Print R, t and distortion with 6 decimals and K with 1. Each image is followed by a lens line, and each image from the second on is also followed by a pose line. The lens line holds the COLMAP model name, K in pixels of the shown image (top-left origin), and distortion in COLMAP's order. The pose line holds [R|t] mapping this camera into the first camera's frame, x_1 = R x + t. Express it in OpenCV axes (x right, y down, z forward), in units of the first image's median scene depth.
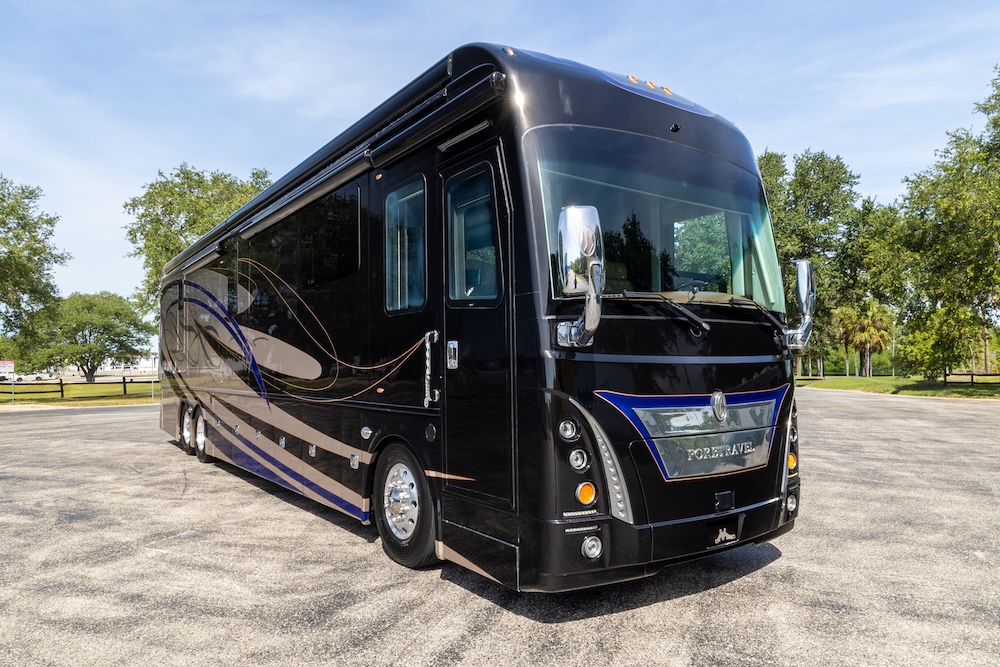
lens RADIAL K [[672.5, 0, 518.9], [0, 672.5, 352.1], [0, 0, 1]] dist [0.009553, -0.001569]
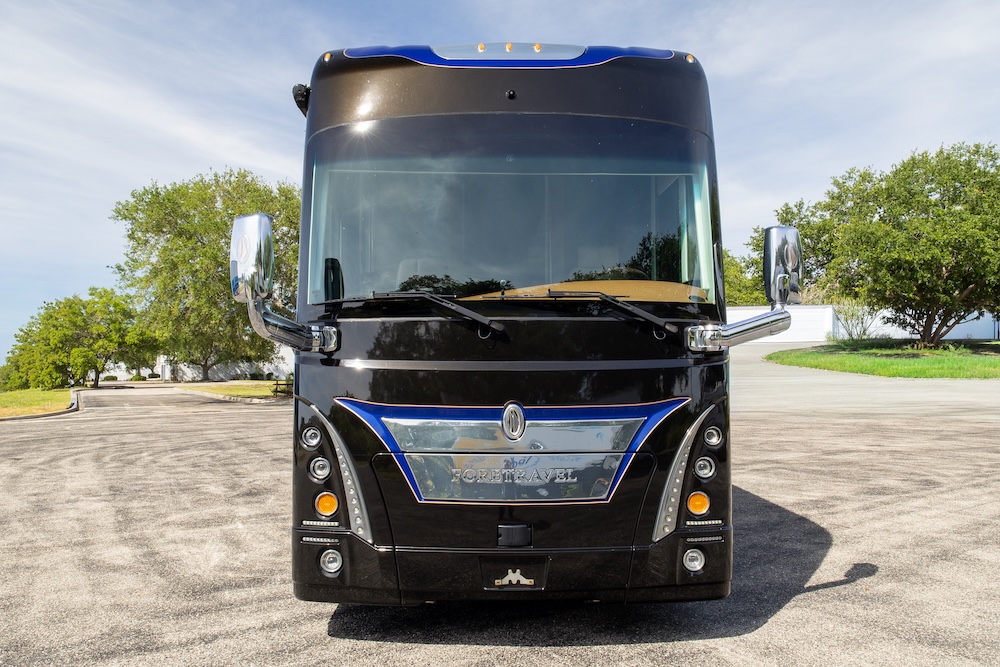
lens RADIAL K [[779.3, 0, 500.0], [0, 779.3, 333.5], [0, 0, 1]] dist [0.002602, -0.000606]
pose [[0.816632, -0.018416, -0.576864, 0.746912], [0.004266, 0.999656, -0.025873, -0.003293], [0.577143, 0.018668, 0.816430, 0.177315]]
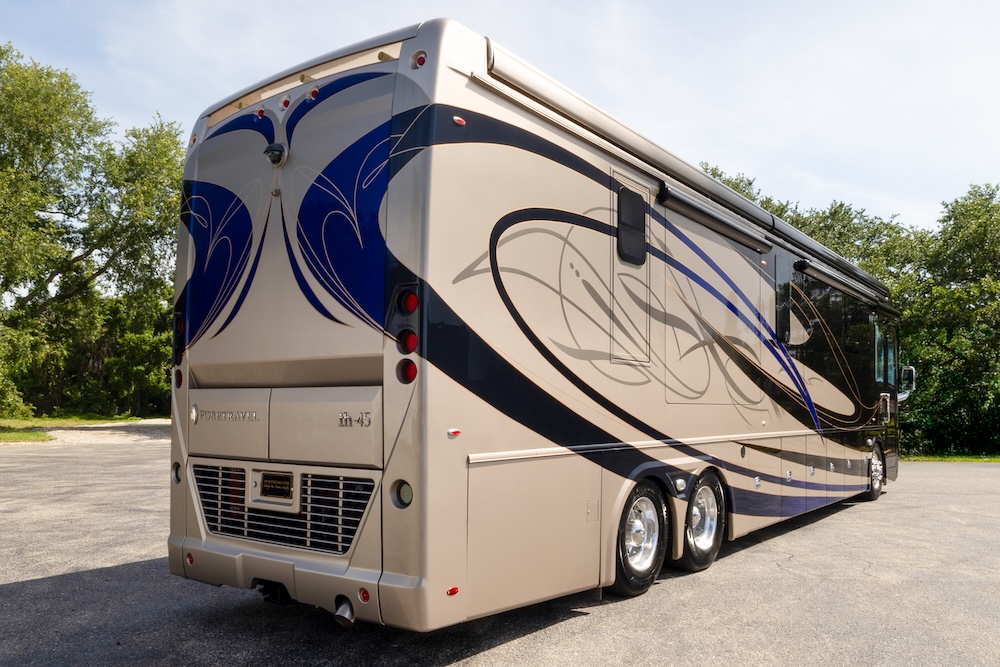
lens RADIAL K [[774.3, 0, 500.8], [0, 774.3, 384.4], [0, 0, 1]] dist [0.009268, 0.000236]
pose [[-0.280138, 0.031429, 0.959445, -2.400336], [-0.028729, 0.998742, -0.041105, 0.090678], [-0.959530, -0.039079, -0.278883, 3.077551]]
